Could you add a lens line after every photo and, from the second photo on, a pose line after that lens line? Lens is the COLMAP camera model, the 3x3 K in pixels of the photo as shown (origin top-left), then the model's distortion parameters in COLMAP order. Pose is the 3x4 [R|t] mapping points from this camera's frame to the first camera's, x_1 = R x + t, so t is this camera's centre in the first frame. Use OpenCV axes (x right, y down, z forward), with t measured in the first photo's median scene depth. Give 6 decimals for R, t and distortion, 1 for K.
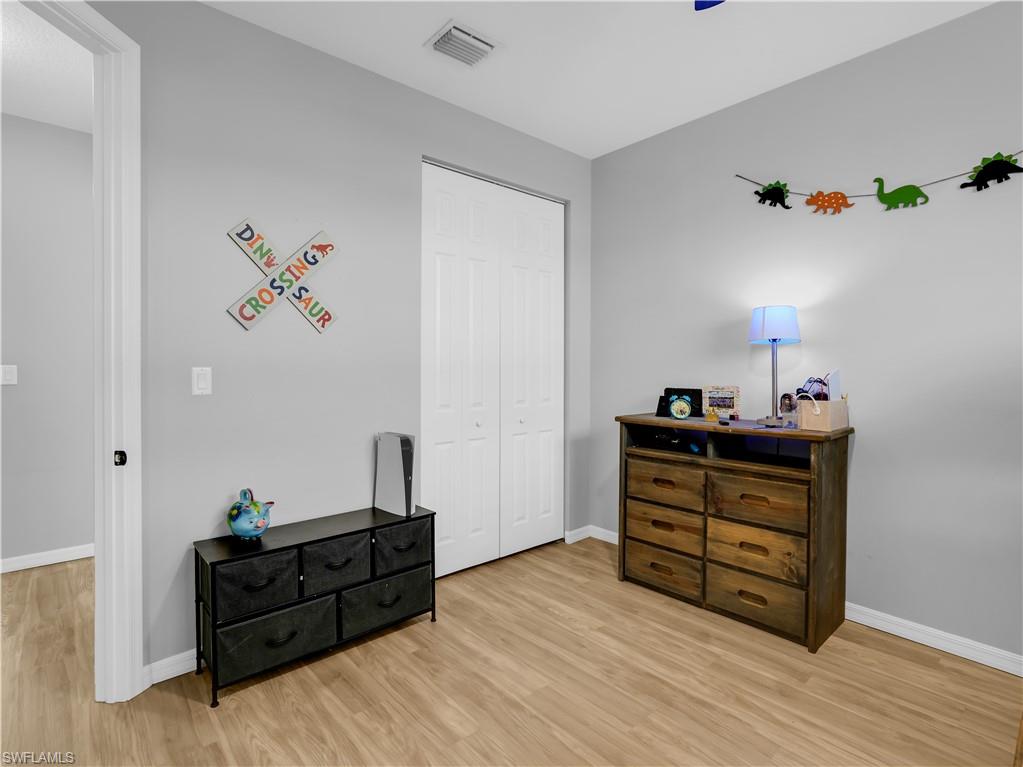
lens RADIAL K [[517.7, 0, 513.5], [0, 517.7, 370.4], [0, 0, 1]] dist [-0.001065, 0.000729]
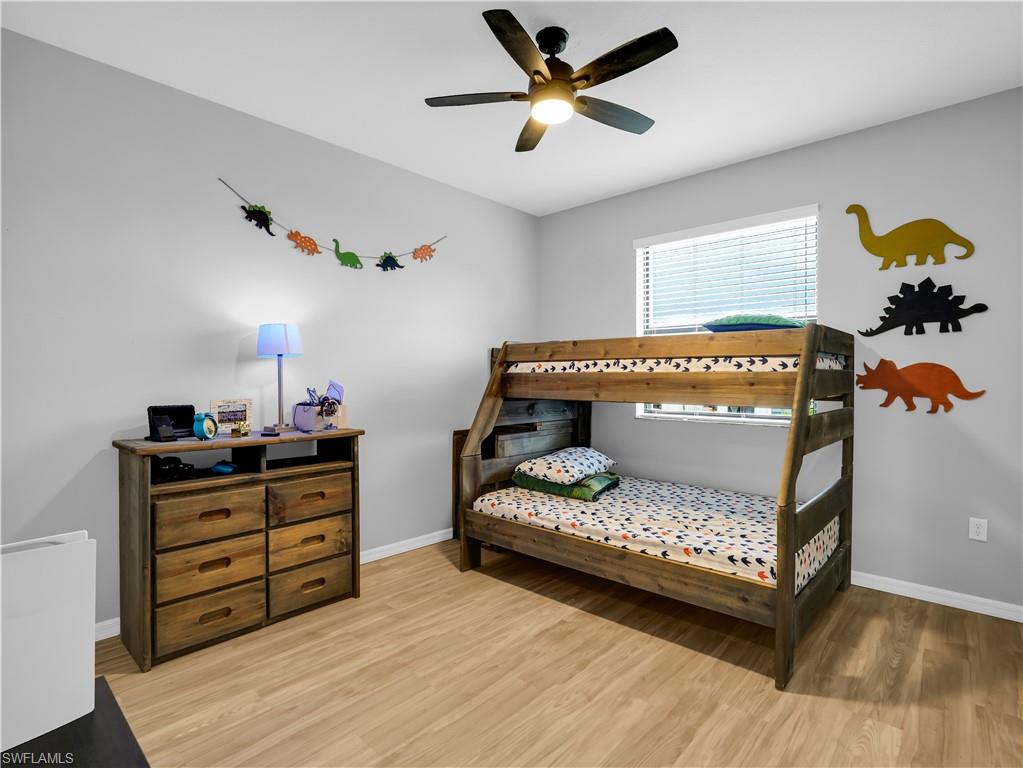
lens RADIAL K [[520.1, 0, 508.3], [0, 520.1, 383.6], [0, 0, 1]] dist [-0.001784, 0.002006]
pose [[-0.092643, -0.010964, 0.995639, -0.656217], [0.010020, 0.999878, 0.011943, -0.005376], [-0.995649, 0.011083, -0.092522, 0.638257]]
